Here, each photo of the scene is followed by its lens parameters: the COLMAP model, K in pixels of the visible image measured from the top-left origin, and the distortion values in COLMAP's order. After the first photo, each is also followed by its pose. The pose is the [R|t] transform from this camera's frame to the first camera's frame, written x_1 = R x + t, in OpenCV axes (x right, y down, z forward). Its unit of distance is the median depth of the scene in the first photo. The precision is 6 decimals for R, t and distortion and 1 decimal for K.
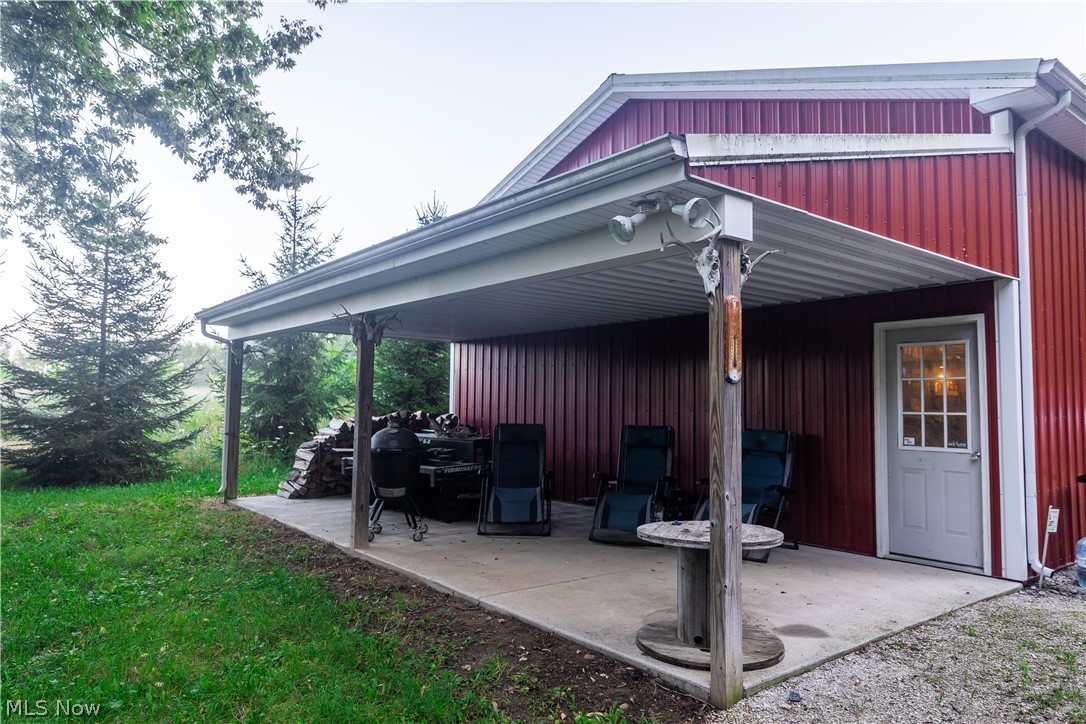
lens RADIAL K [[722.8, 0, 542.8], [0, 722.8, 362.0], [0, 0, 1]] dist [0.018332, -0.005472]
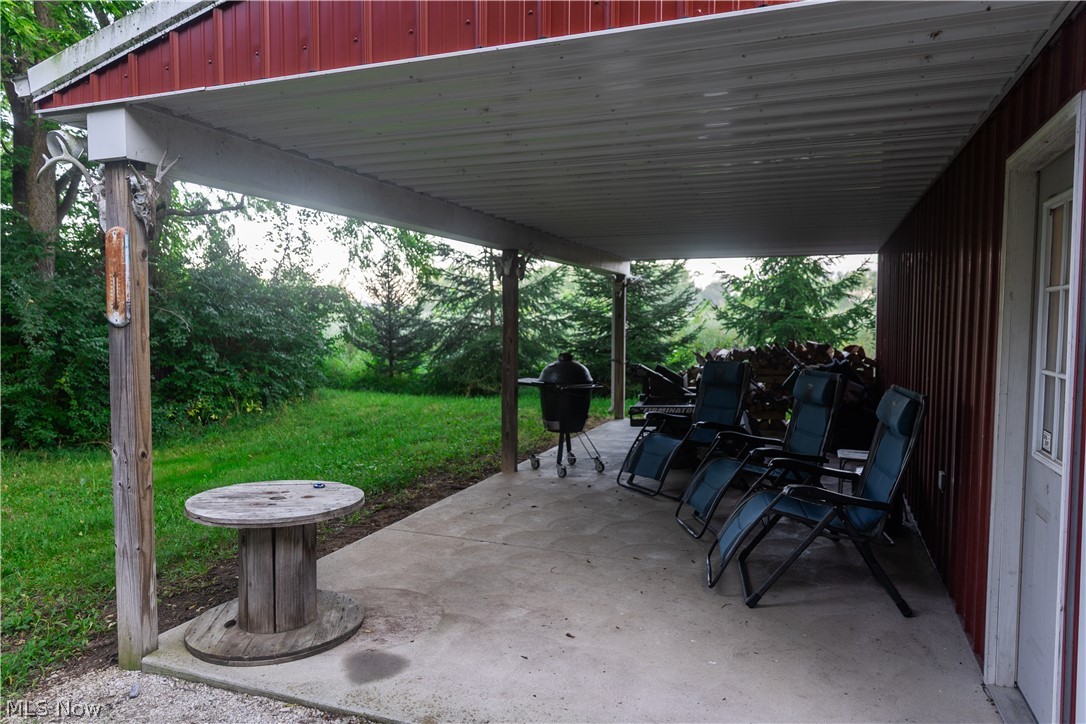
lens RADIAL K [[722.8, 0, 541.9], [0, 722.8, 360.6], [0, 0, 1]] dist [0.018332, -0.005472]
pose [[0.497924, 0.037442, -0.866412, 1.239002], [0.055493, 0.995644, 0.074919, 0.030731], [0.865443, -0.085384, 0.493678, 0.962392]]
